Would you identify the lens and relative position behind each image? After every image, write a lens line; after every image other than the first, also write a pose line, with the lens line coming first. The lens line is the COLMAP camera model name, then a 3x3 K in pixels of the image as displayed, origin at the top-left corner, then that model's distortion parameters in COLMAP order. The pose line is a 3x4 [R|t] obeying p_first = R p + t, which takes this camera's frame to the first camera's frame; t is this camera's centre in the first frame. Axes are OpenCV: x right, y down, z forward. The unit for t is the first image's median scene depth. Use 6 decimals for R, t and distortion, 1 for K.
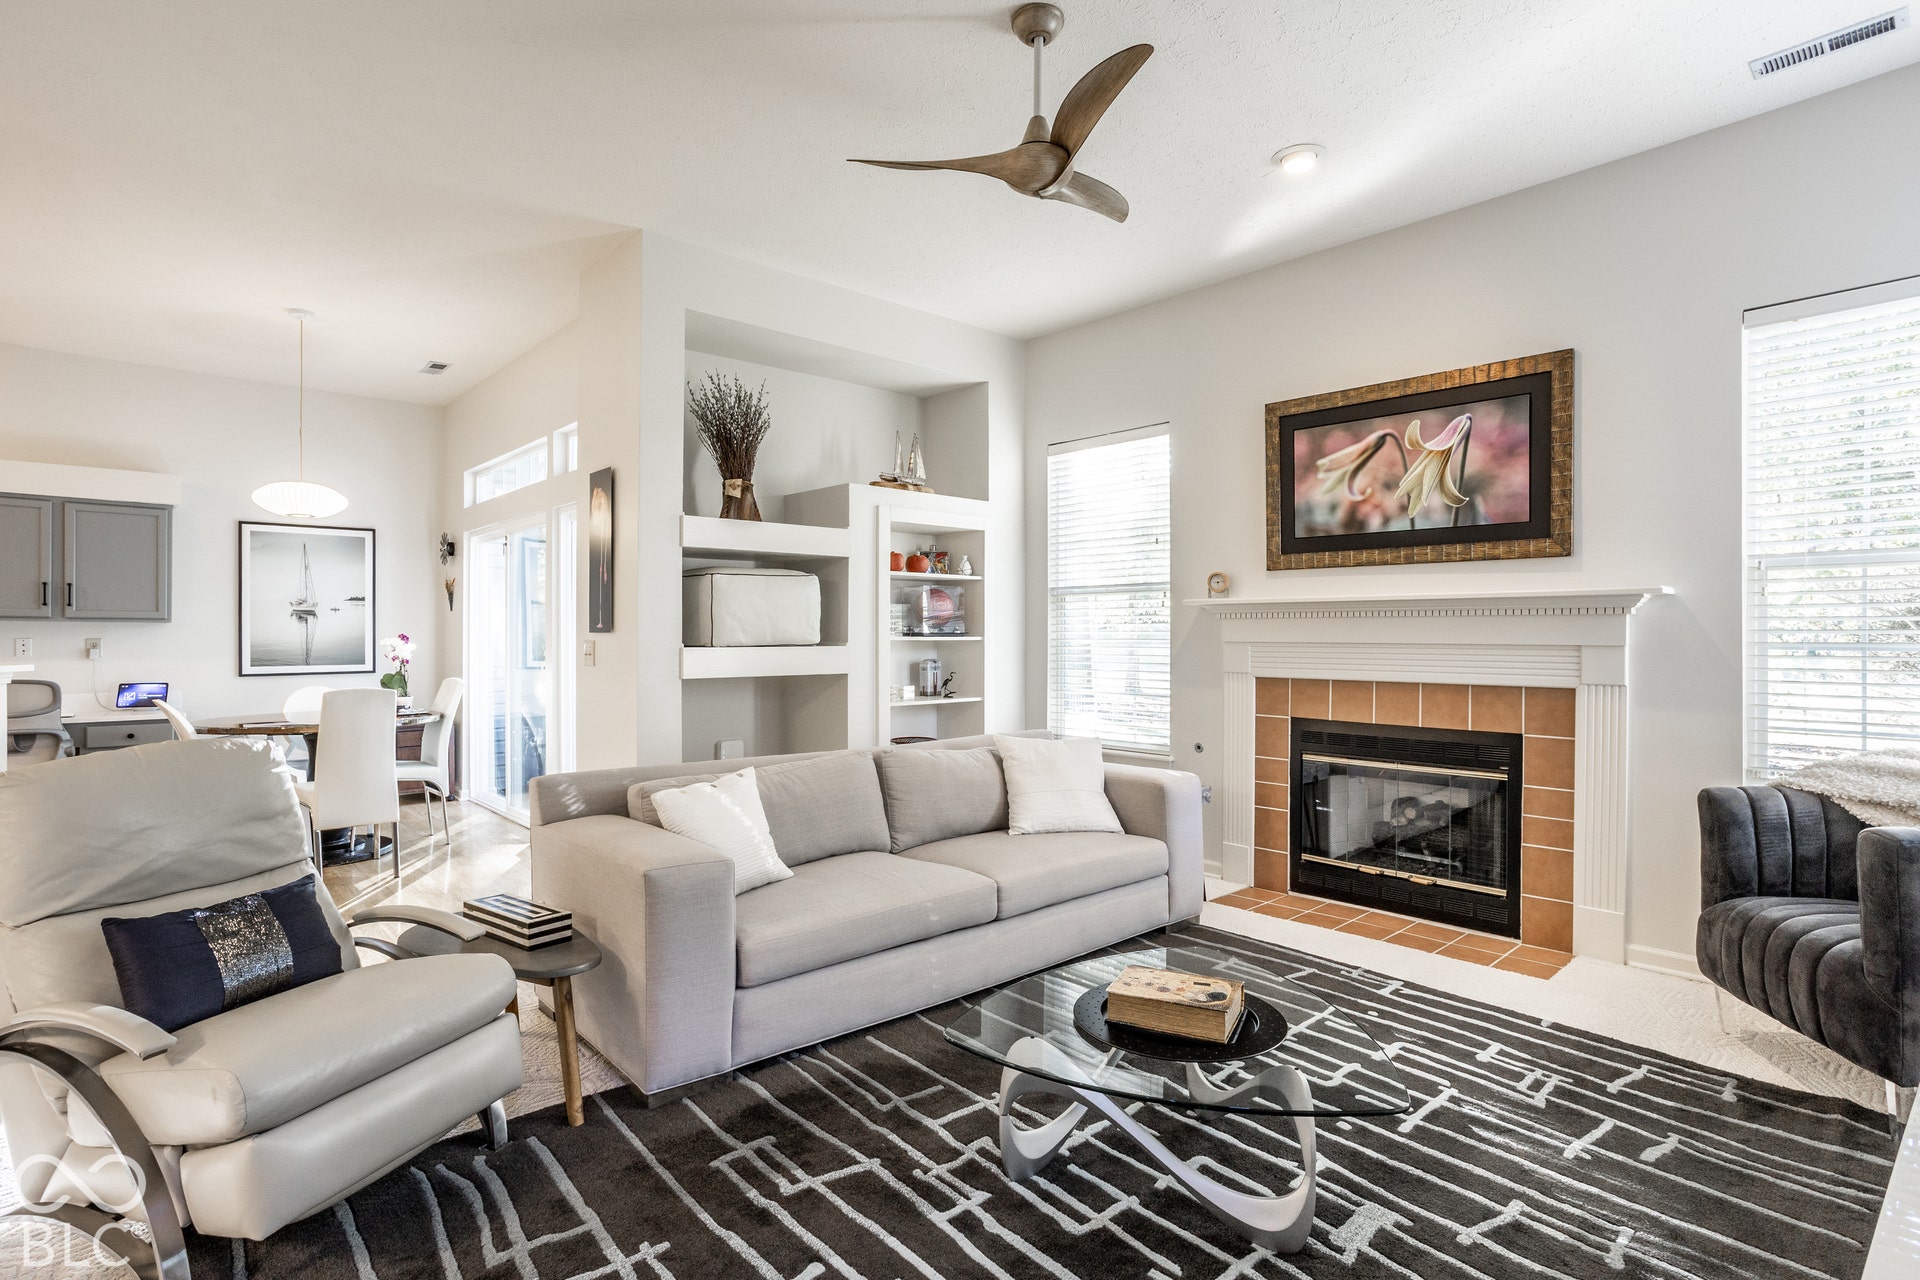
lens RADIAL K [[951.7, 0, 971.5], [0, 951.7, 633.1], [0, 0, 1]] dist [-0.041914, 0.020623]
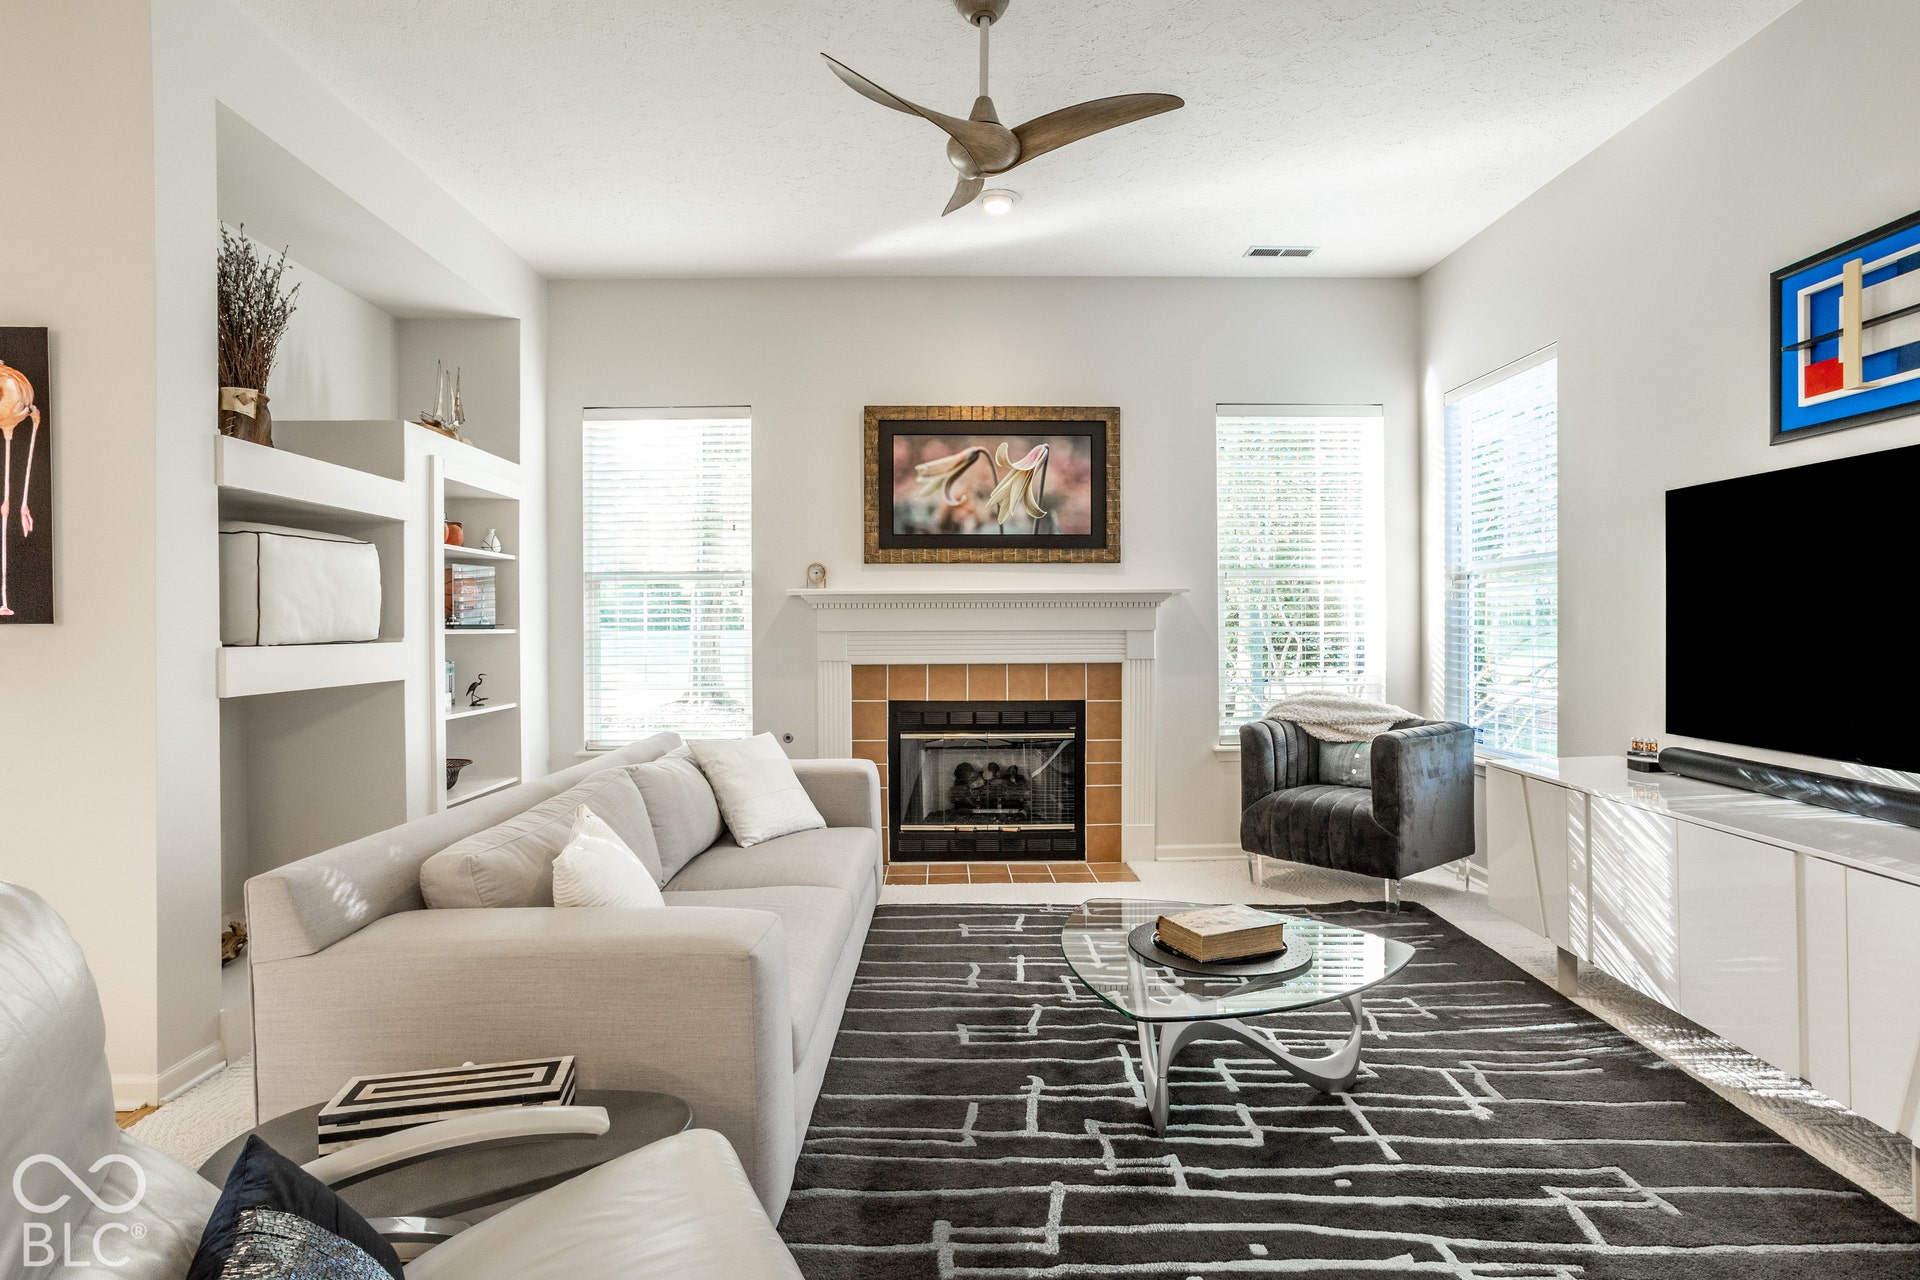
lens RADIAL K [[951.7, 0, 962.1], [0, 951.7, 629.3], [0, 0, 1]] dist [-0.041914, 0.020623]
pose [[0.667098, -0.007815, 0.744929, -0.465855], [0.007459, 0.999965, 0.003812, 0.004593], [-0.744933, 0.003013, 0.667133, 0.244966]]
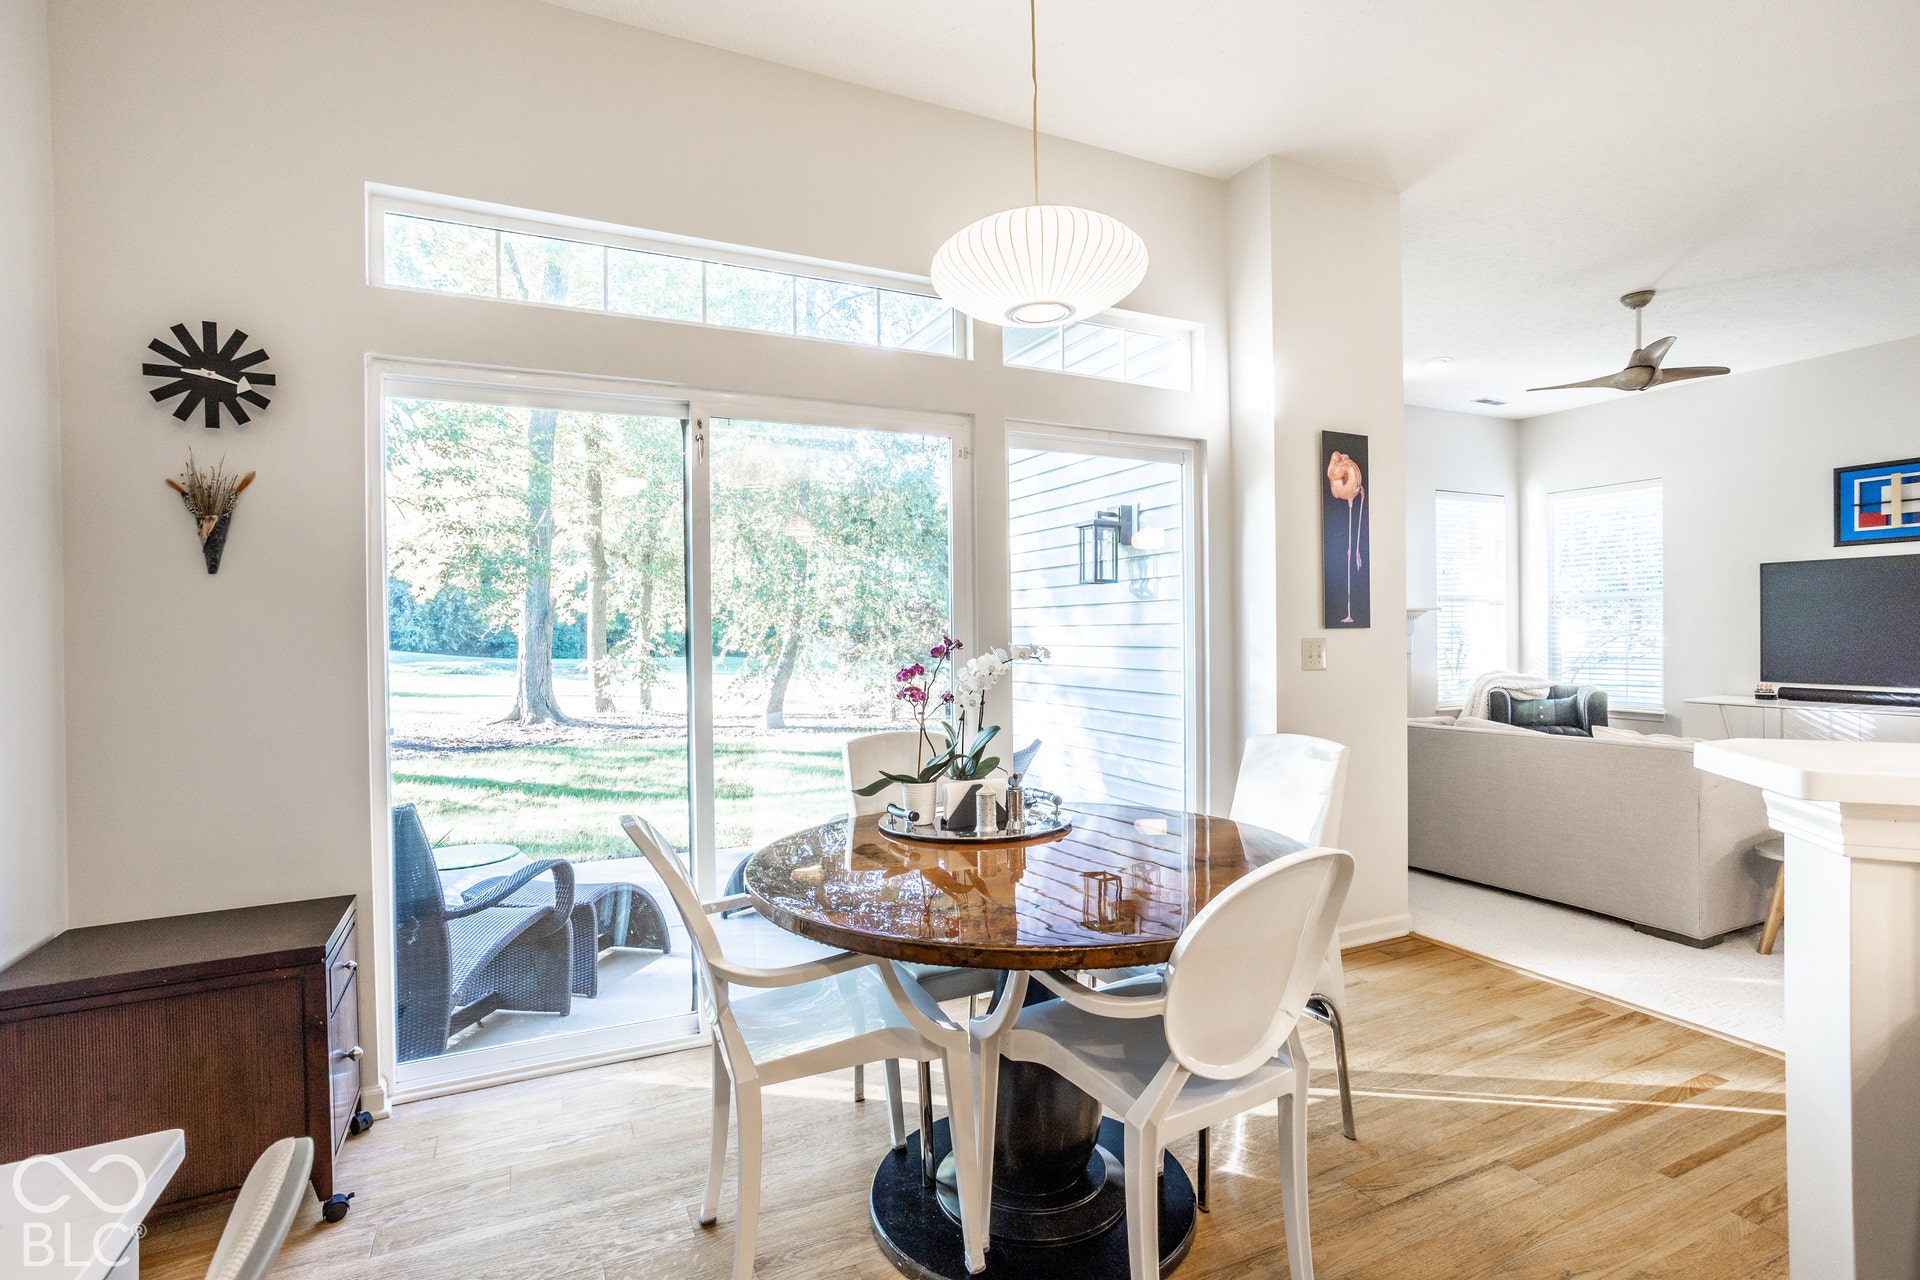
lens RADIAL K [[951.7, 0, 953.8], [0, 951.7, 646.8], [0, 0, 1]] dist [-0.041914, 0.020623]
pose [[0.281363, -0.011114, 0.959537, -1.432810], [0.018284, 0.999813, 0.006219, 0.004206], [-0.959427, 0.015794, 0.281514, 1.224550]]
